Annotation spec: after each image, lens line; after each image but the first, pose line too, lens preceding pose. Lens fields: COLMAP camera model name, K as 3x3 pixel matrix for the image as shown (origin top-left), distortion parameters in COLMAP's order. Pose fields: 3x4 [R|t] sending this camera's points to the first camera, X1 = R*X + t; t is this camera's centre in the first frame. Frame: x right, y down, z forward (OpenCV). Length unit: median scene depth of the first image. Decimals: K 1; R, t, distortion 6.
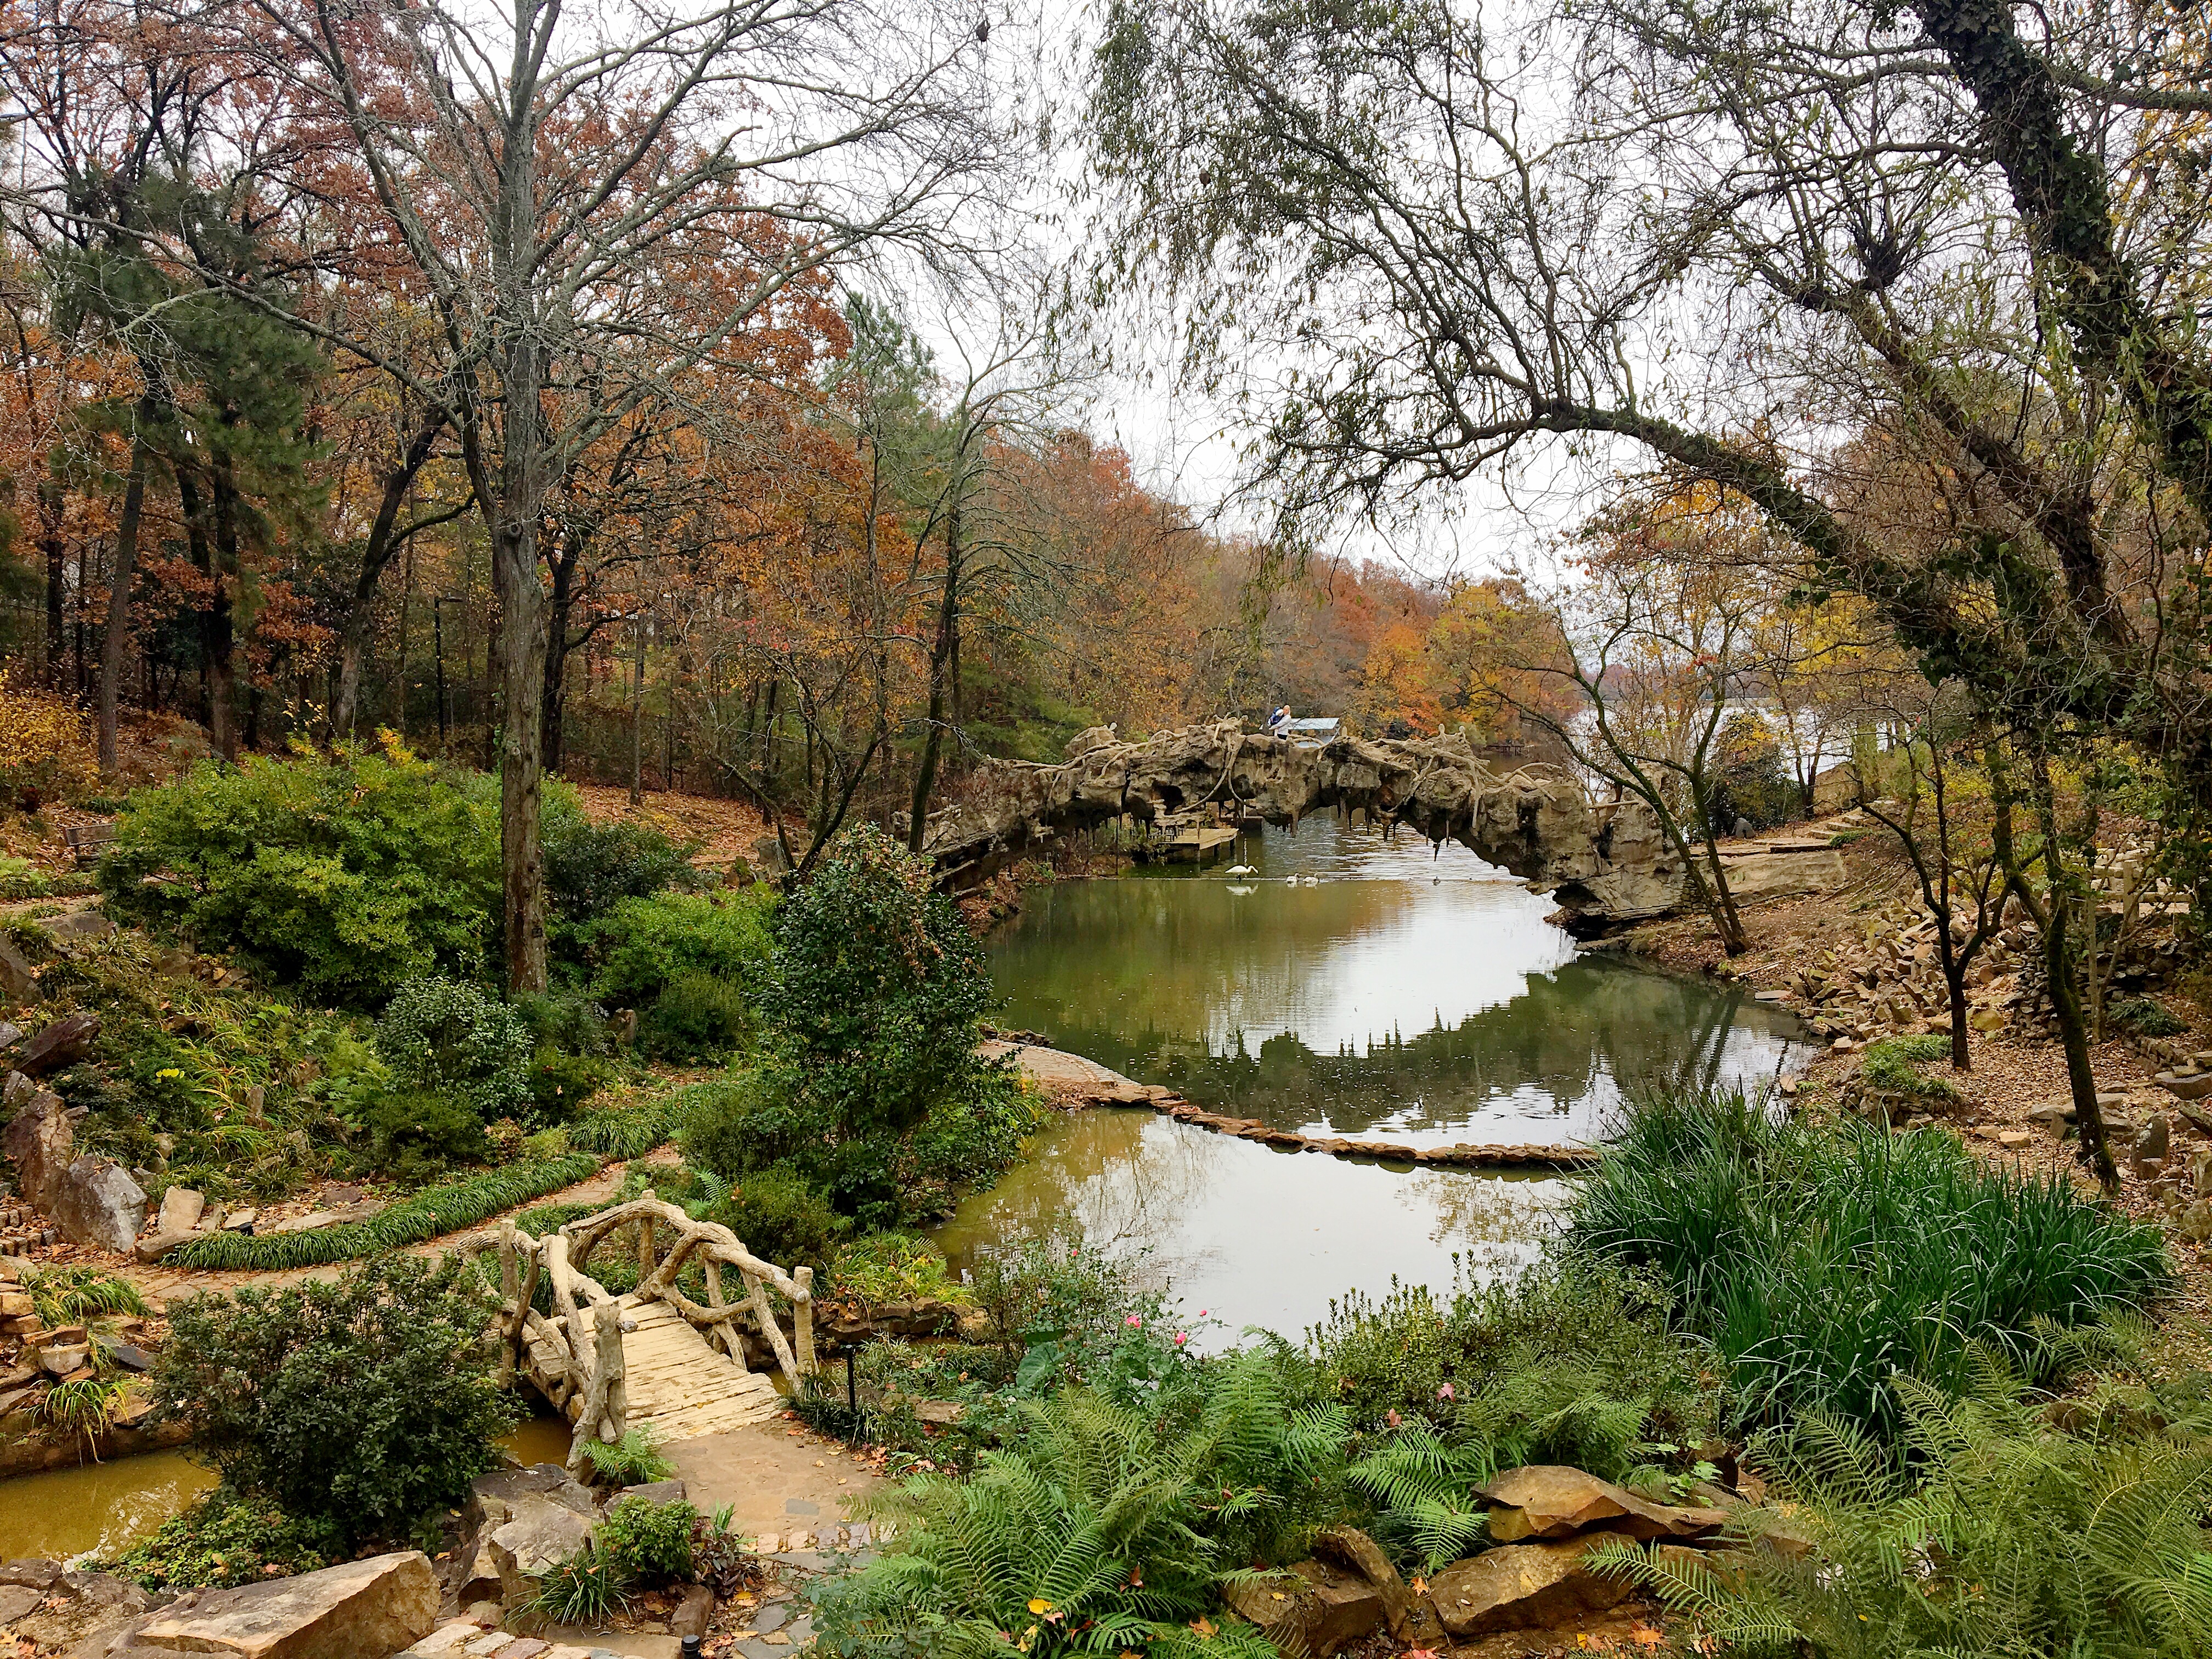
lens RADIAL K [[1852.3, 0, 1106.0], [0, 1852.3, 829.5], [0, 0, 1]] dist [0.069385, -0.093581]
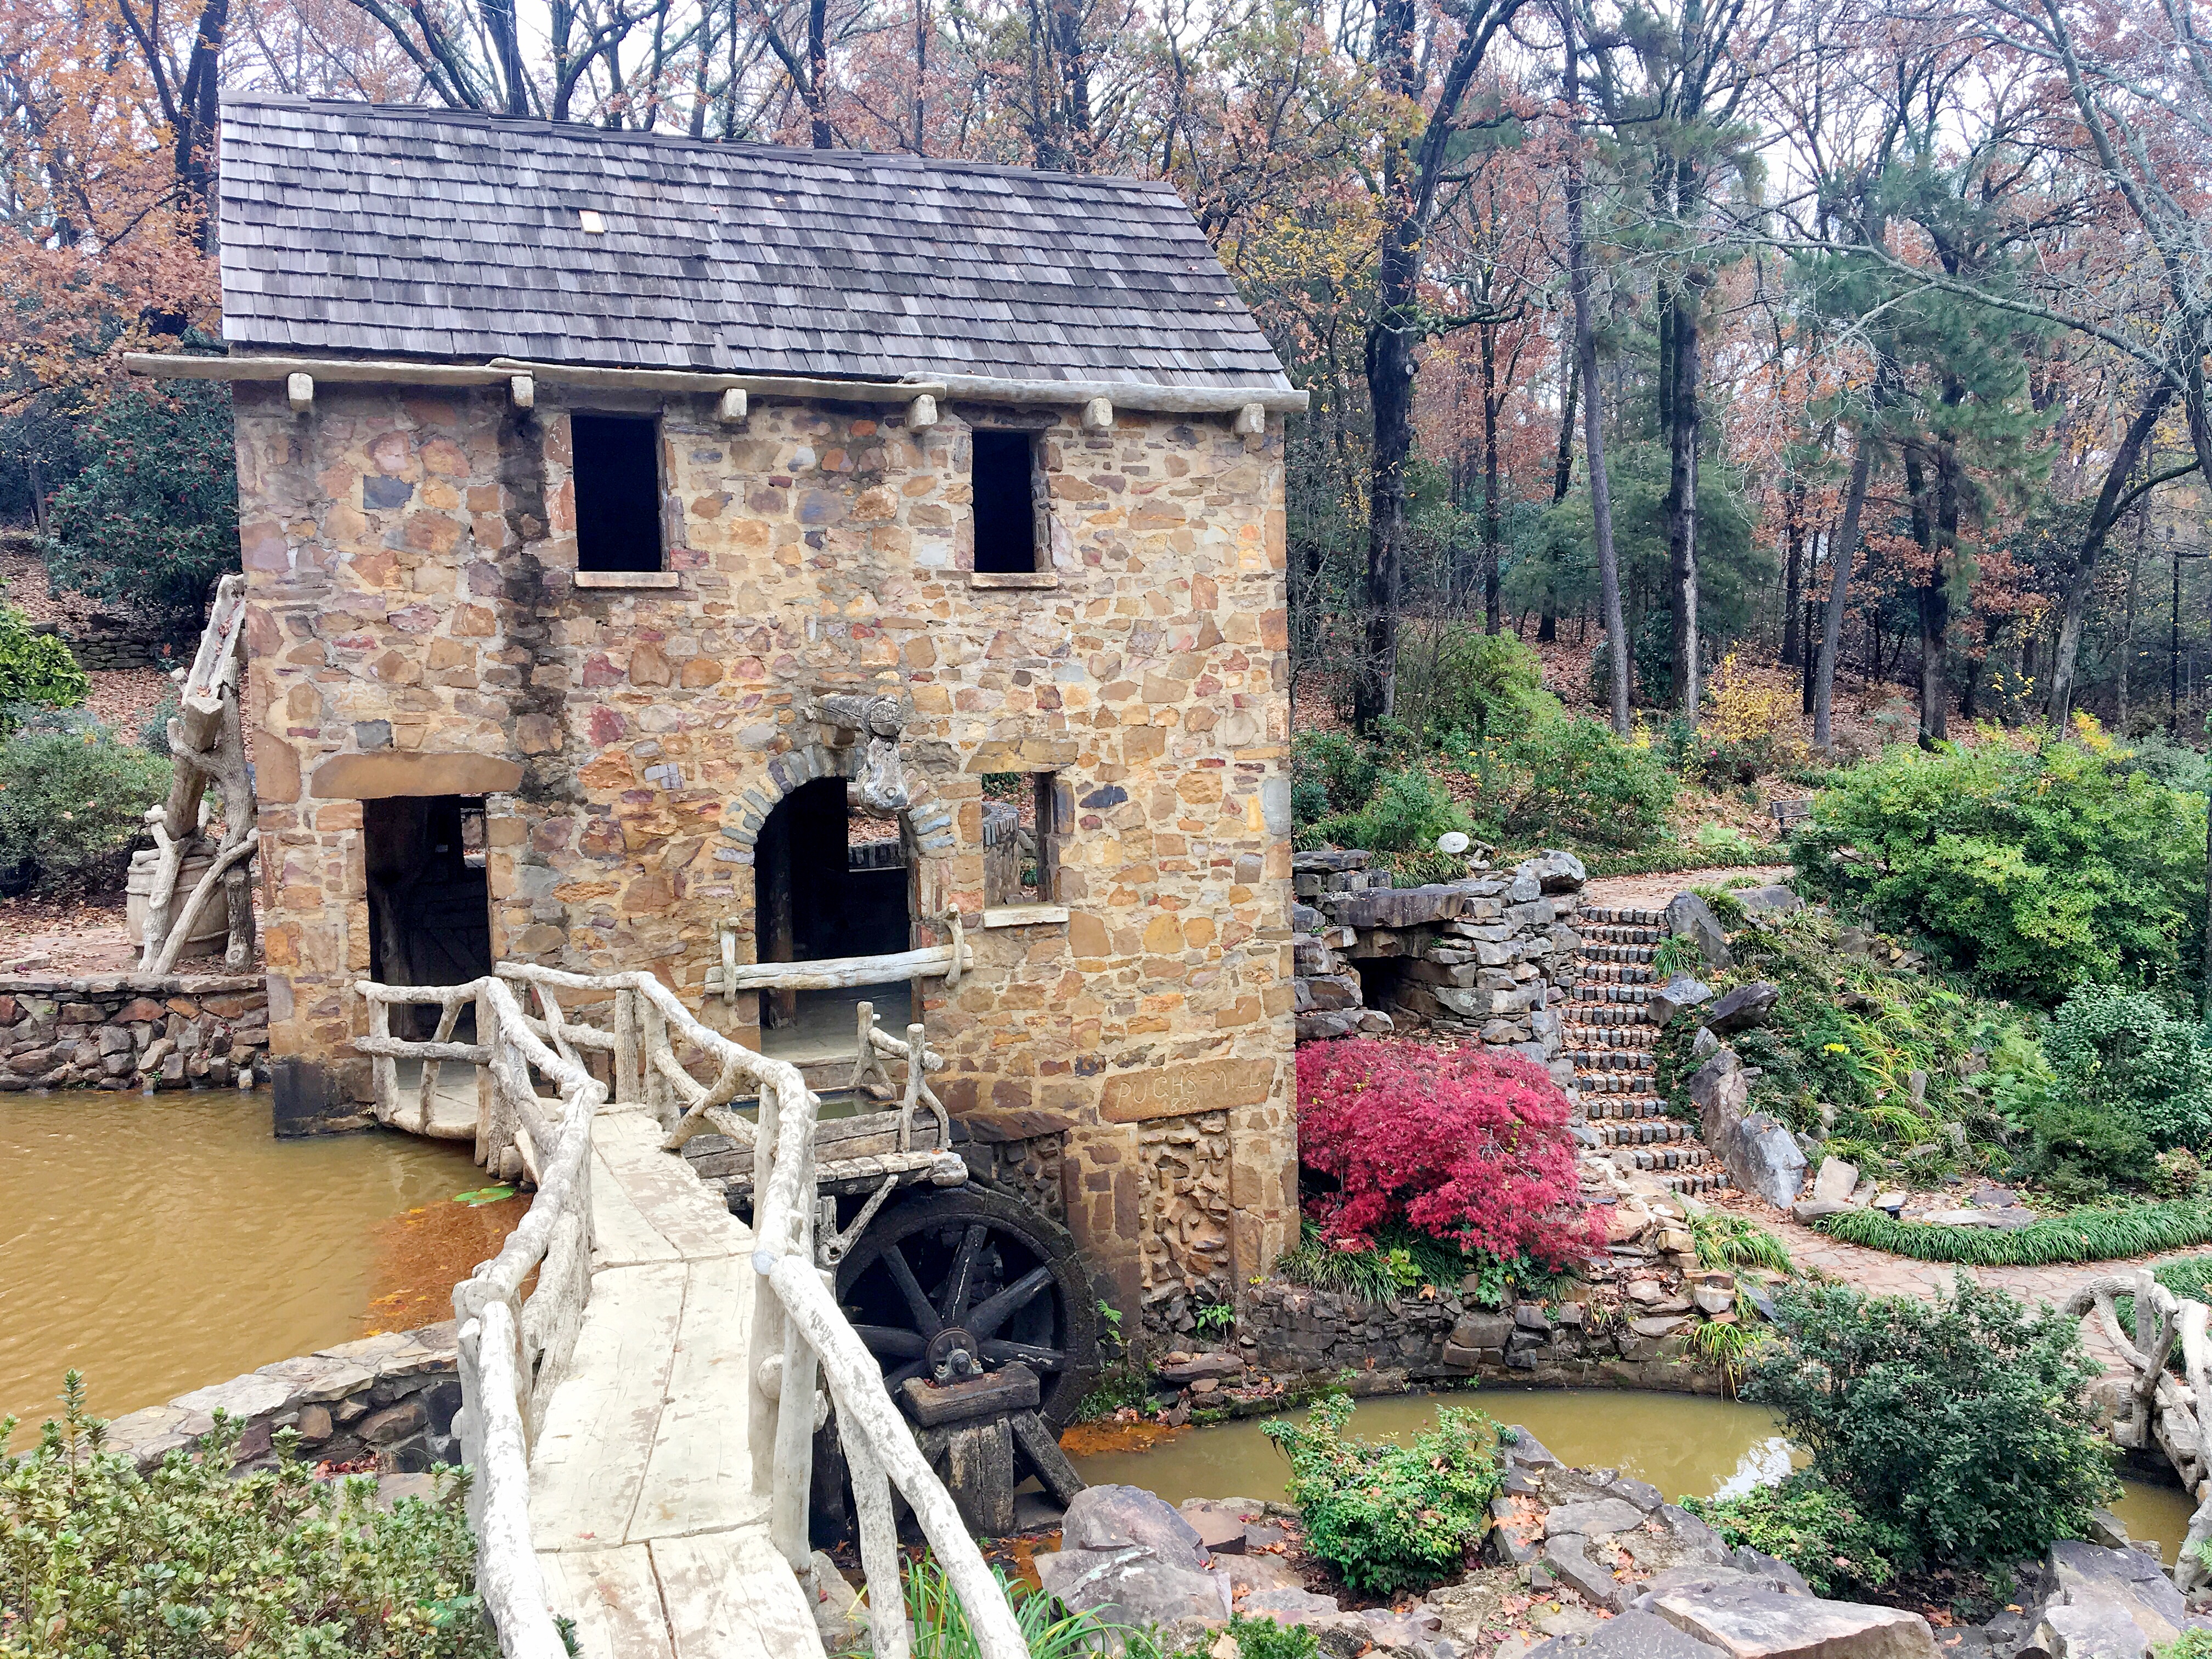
lens RADIAL K [[1870.7, 0, 1106.0], [0, 1870.7, 829.5], [0, 0, 1]] dist [0.038988, -0.063929]
pose [[0.648099, 0.055899, -0.759502, 0.029793], [-0.037883, 0.998434, 0.041157, -0.019973], [0.760613, 0.002098, 0.649202, -0.000403]]
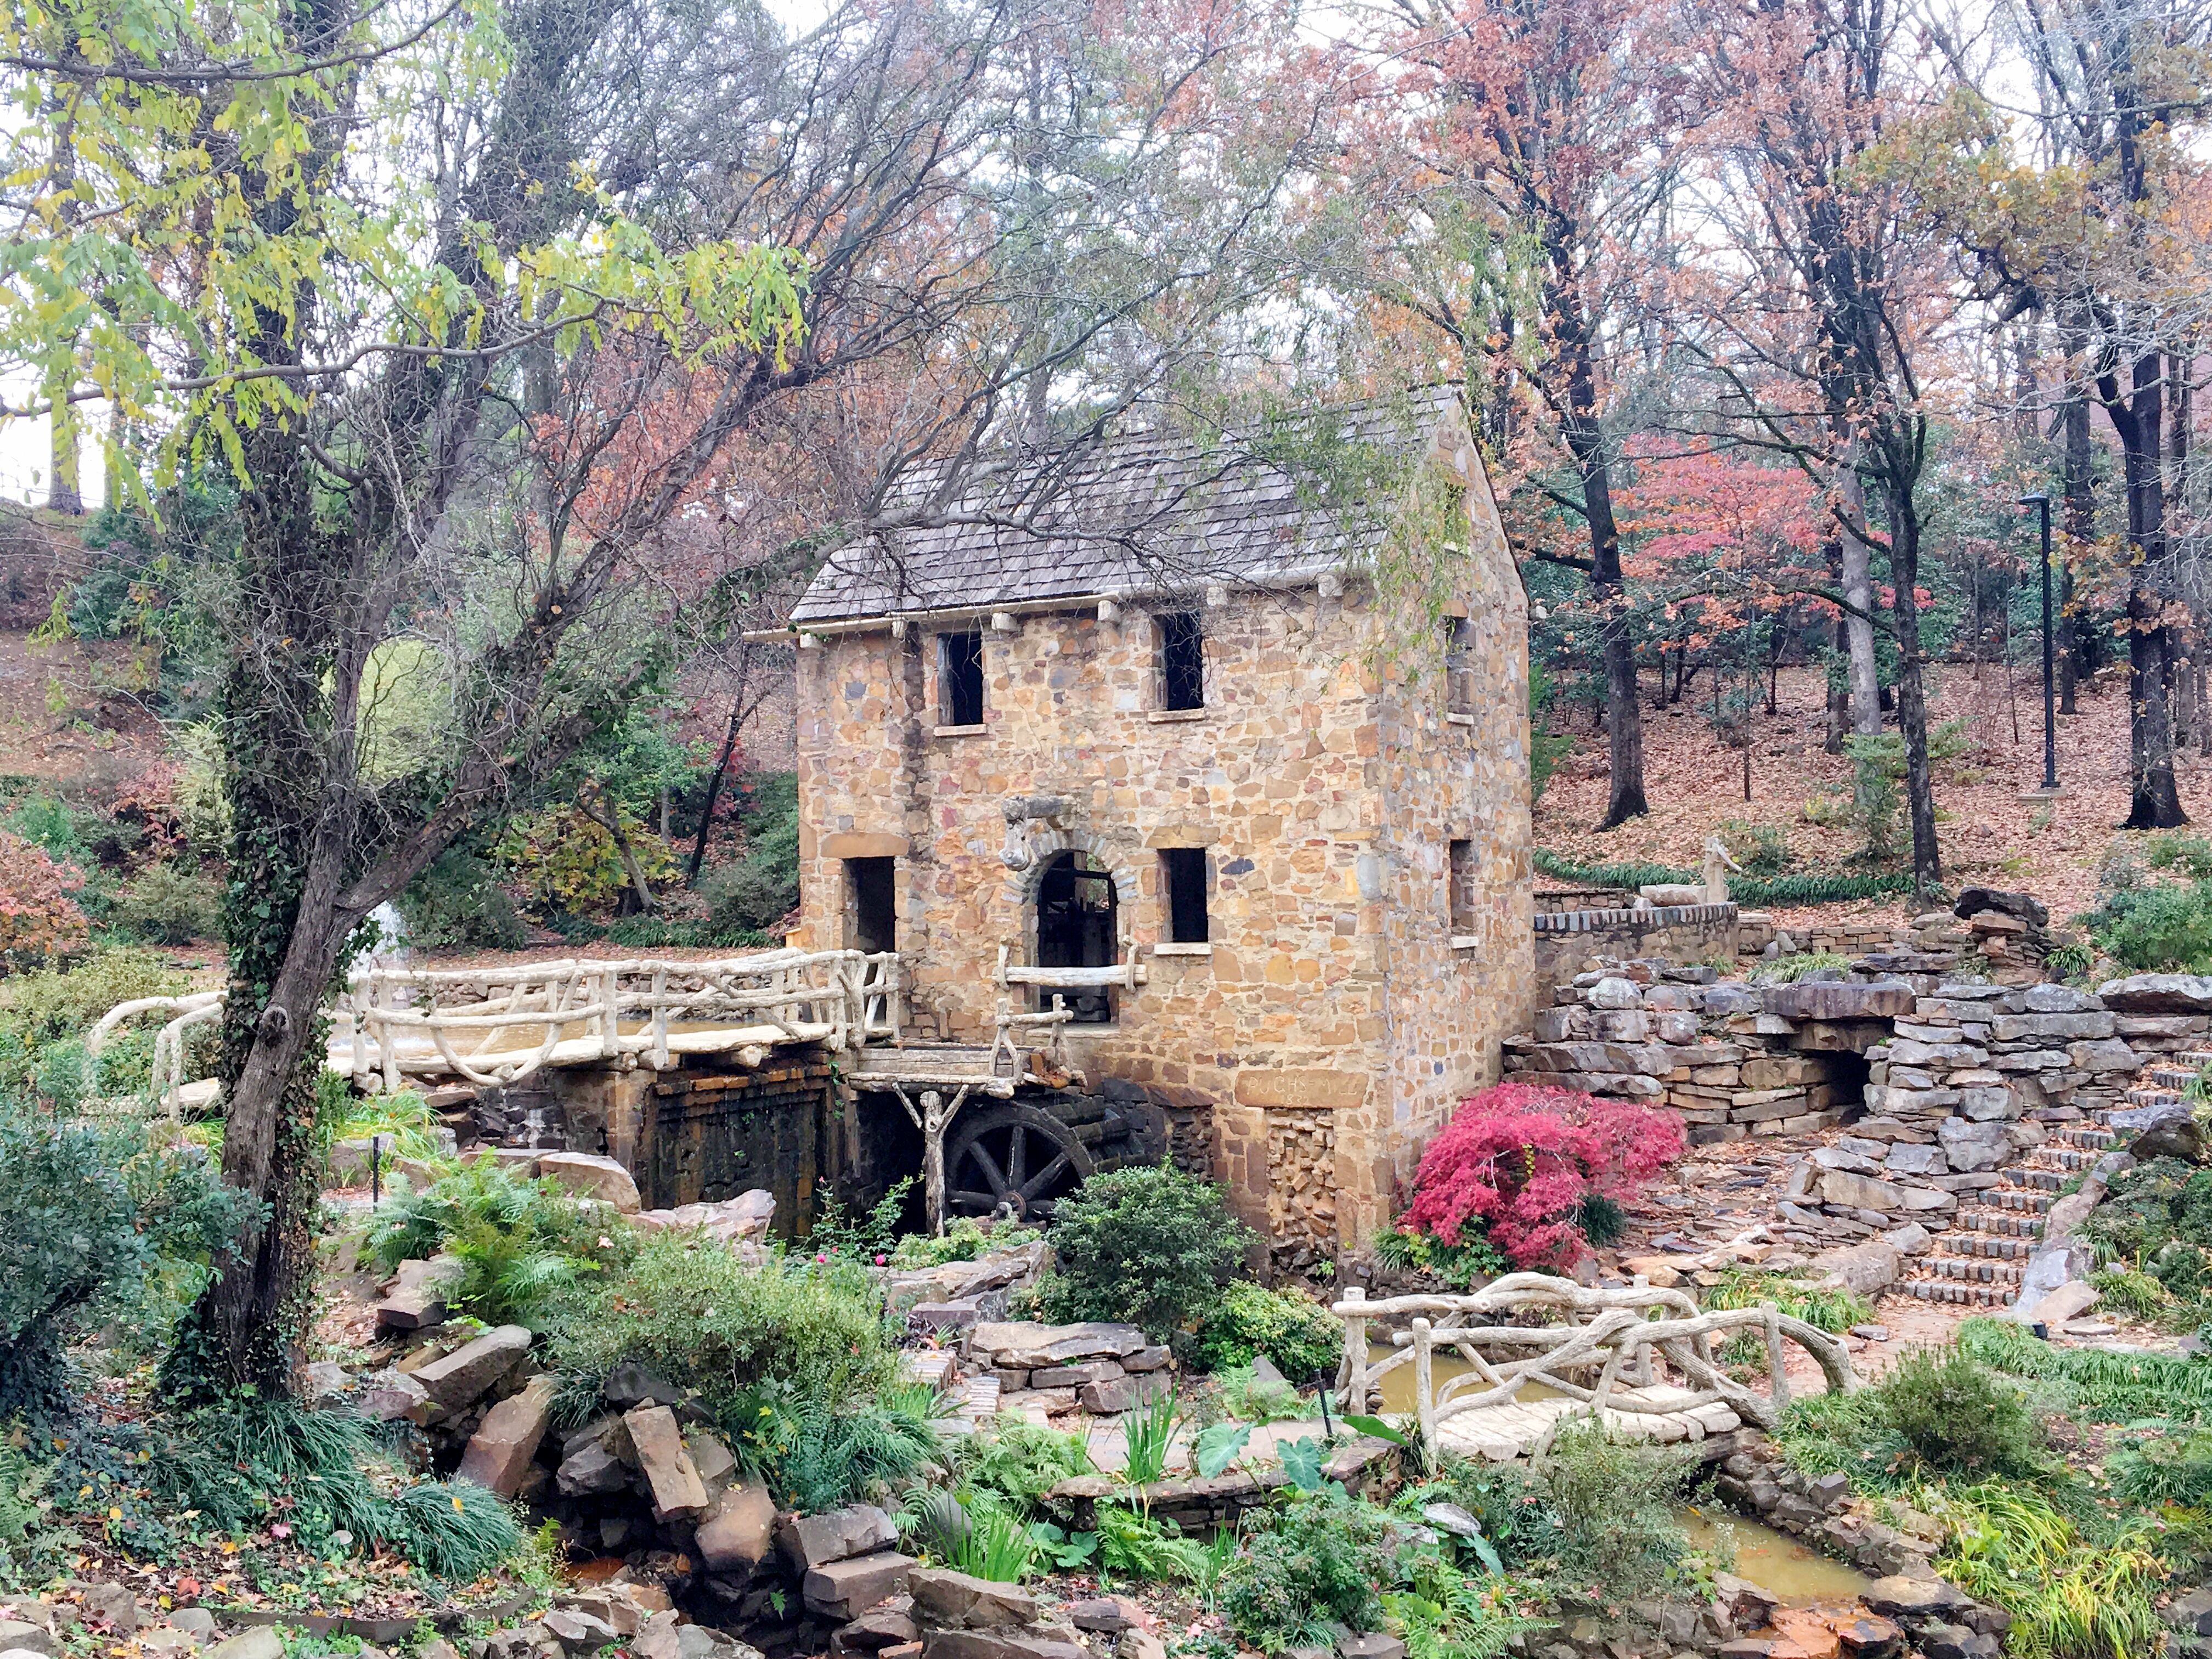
lens RADIAL K [[2385.5, 0, 1106.0], [0, 2385.5, 829.5], [0, 0, 1]] dist [-0.014529, -0.001246]
pose [[-0.259728, -0.007048, -0.965656, 0.743618], [-0.041441, 0.999134, 0.003854, -0.024601], [0.964792, 0.041019, -0.259795, 0.742112]]
